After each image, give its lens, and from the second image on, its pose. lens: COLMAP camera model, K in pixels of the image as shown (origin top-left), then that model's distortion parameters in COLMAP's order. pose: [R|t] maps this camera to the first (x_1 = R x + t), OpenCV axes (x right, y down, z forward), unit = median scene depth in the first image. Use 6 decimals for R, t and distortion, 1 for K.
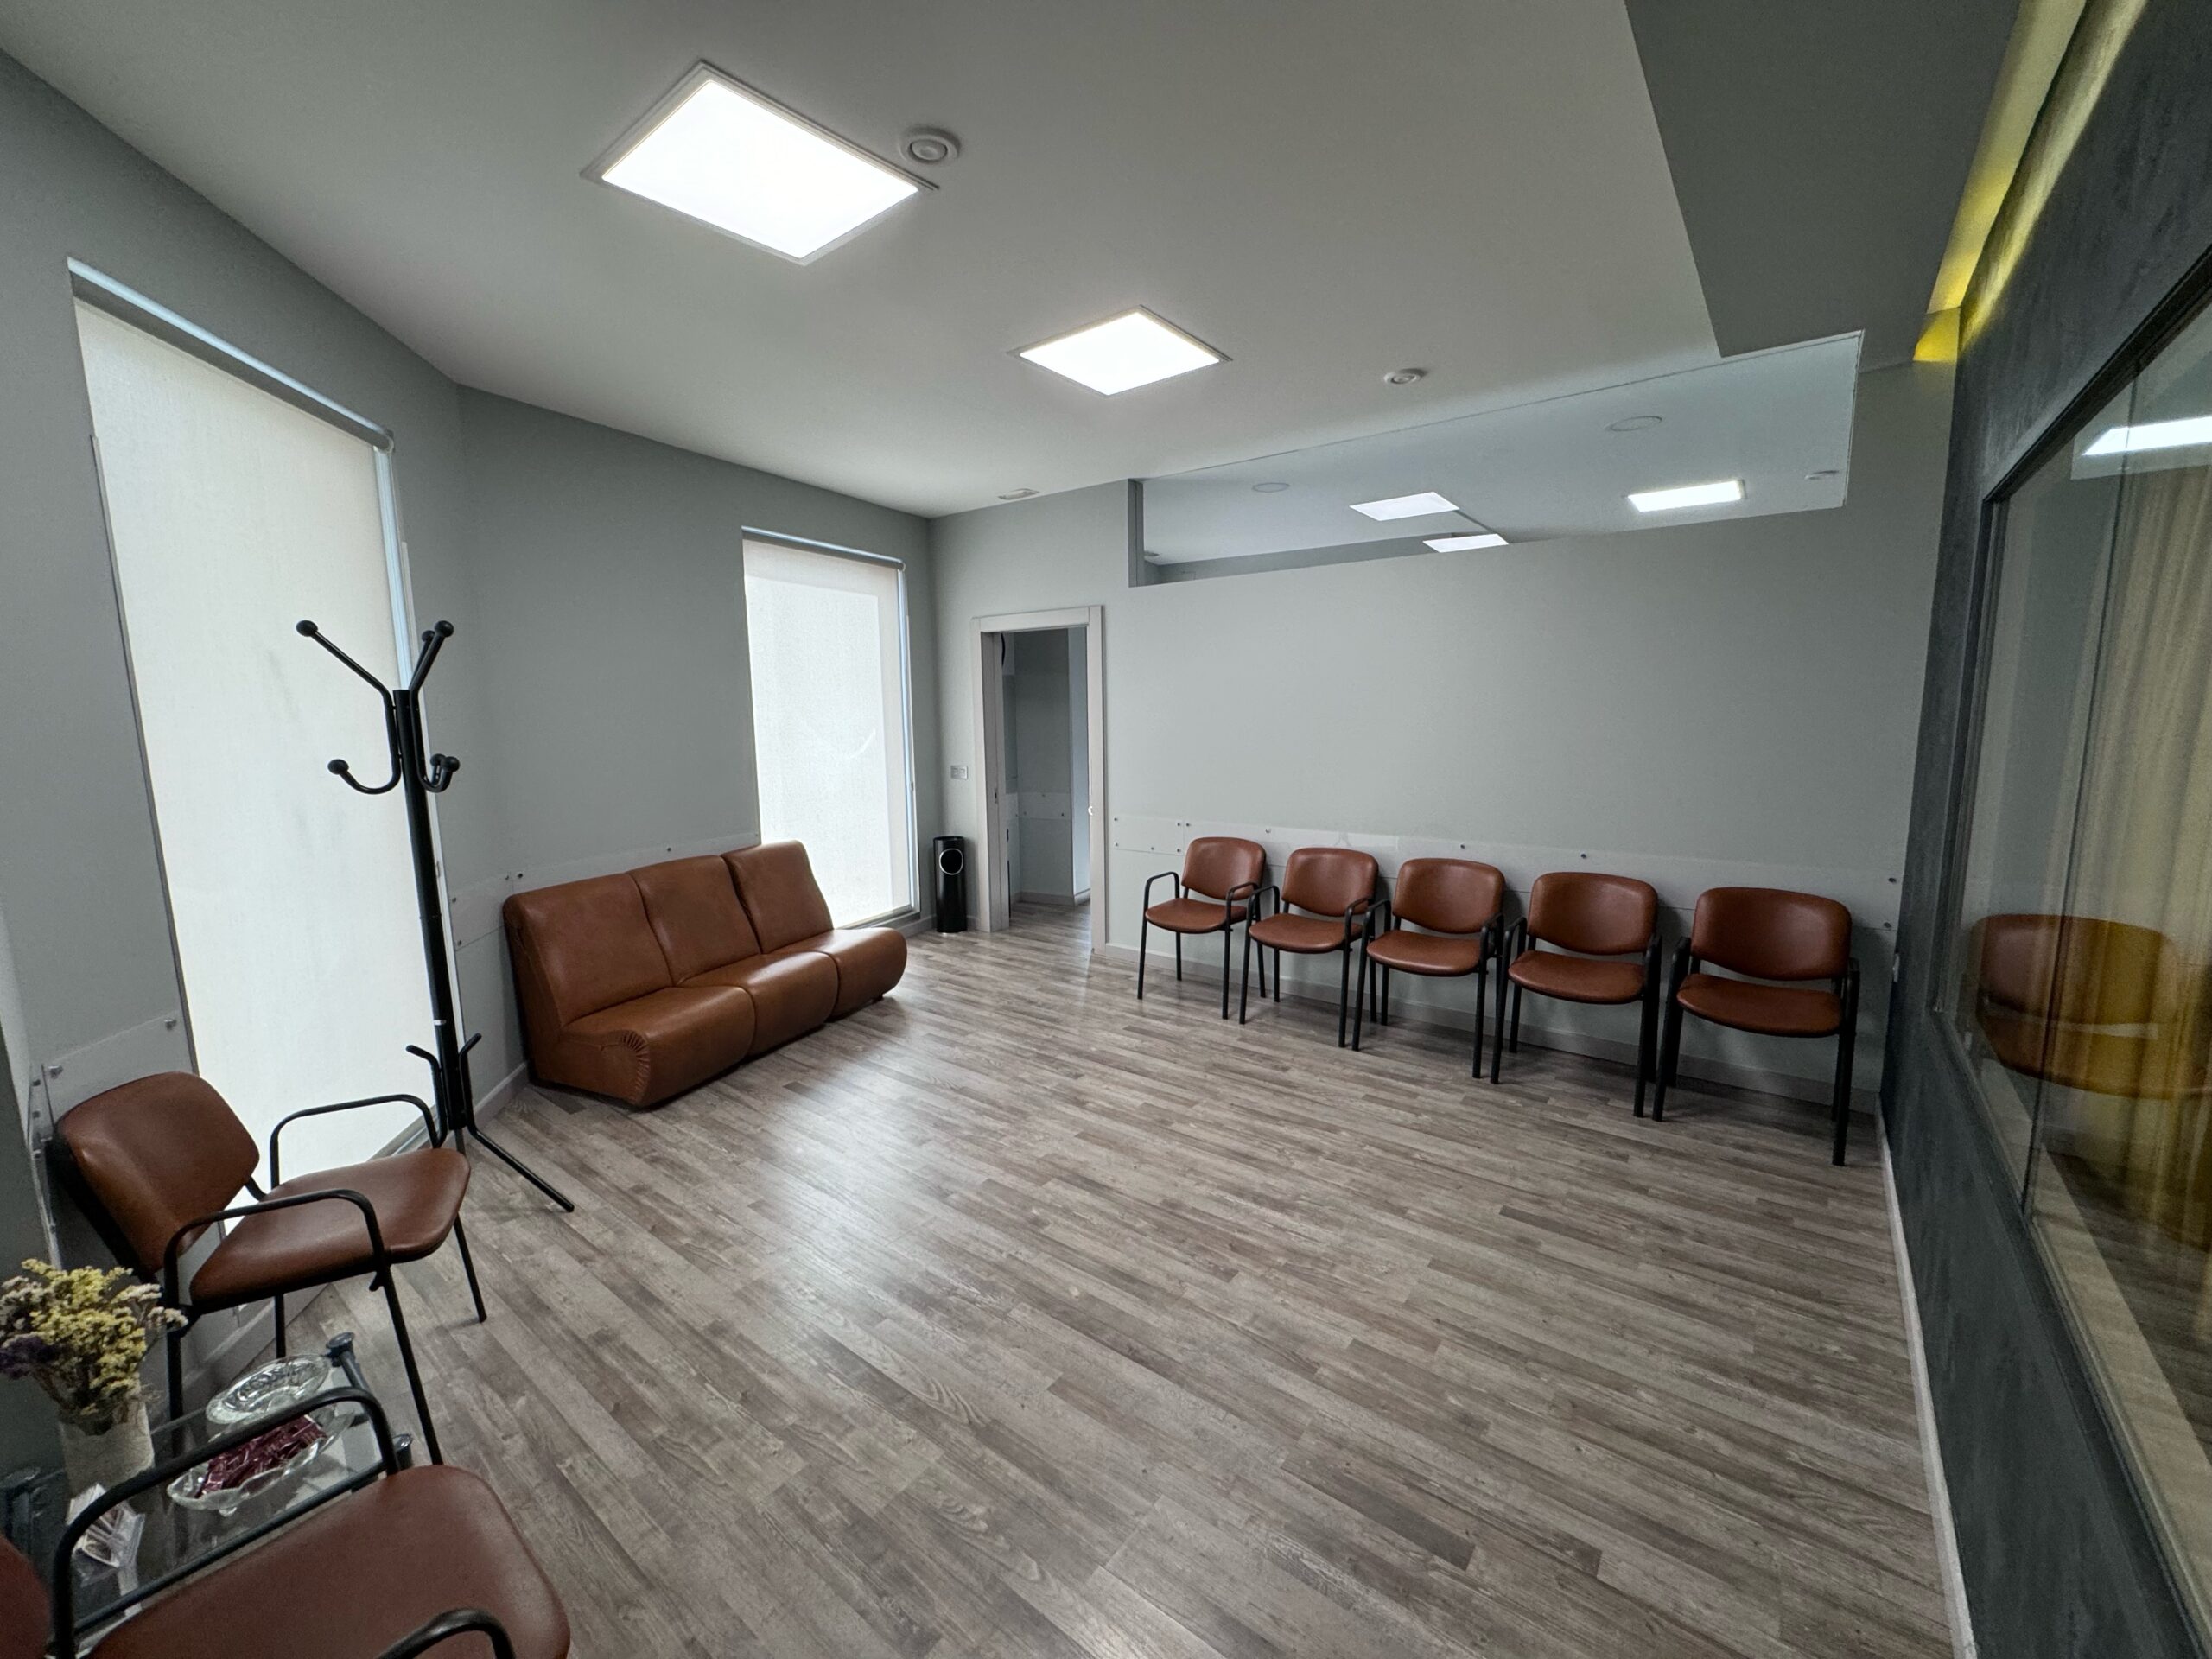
lens RADIAL K [[881.4, 0, 1103.8], [0, 881.4, 829.7], [0, 0, 1]] dist [0.000176, -0.000054]
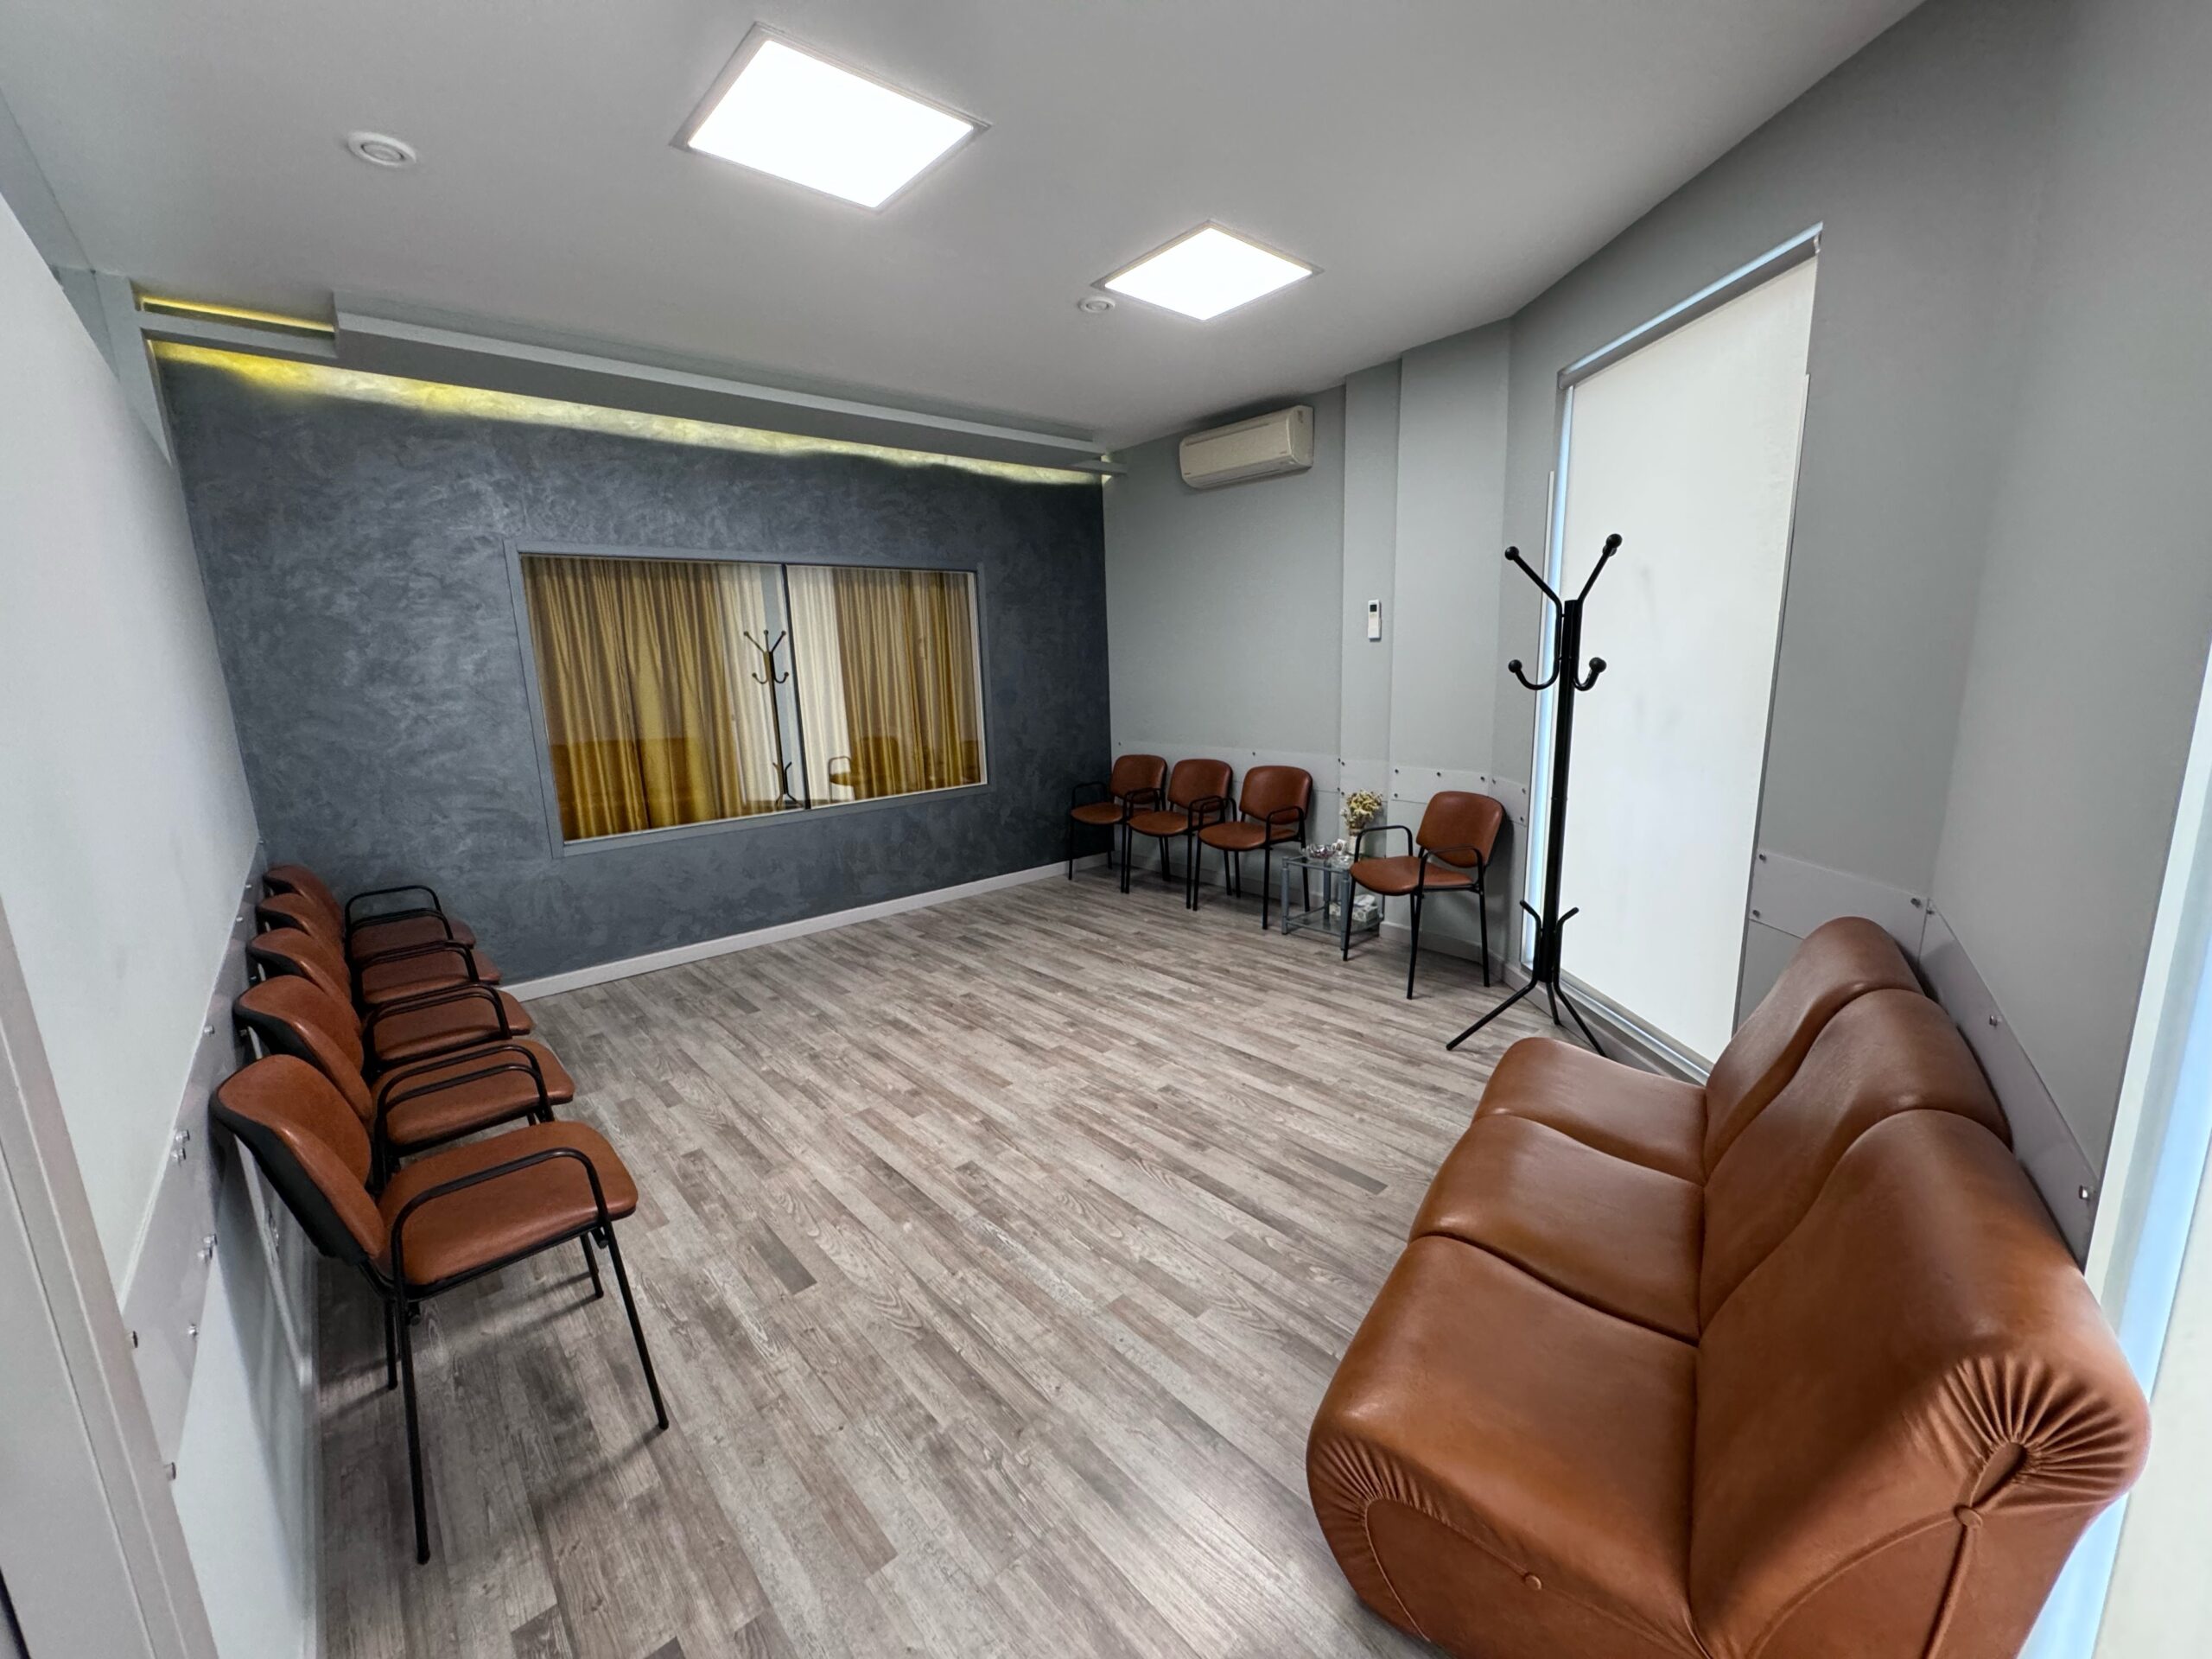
lens RADIAL K [[881.4, 0, 1108.3], [0, 881.4, 825.8], [0, 0, 1]] dist [0.000176, -0.000054]
pose [[-0.983653, 0.012527, 0.179639, -0.362146], [0.070294, 0.945143, 0.319002, -0.263026], [-0.165788, 0.326415, -0.930574, 2.053082]]
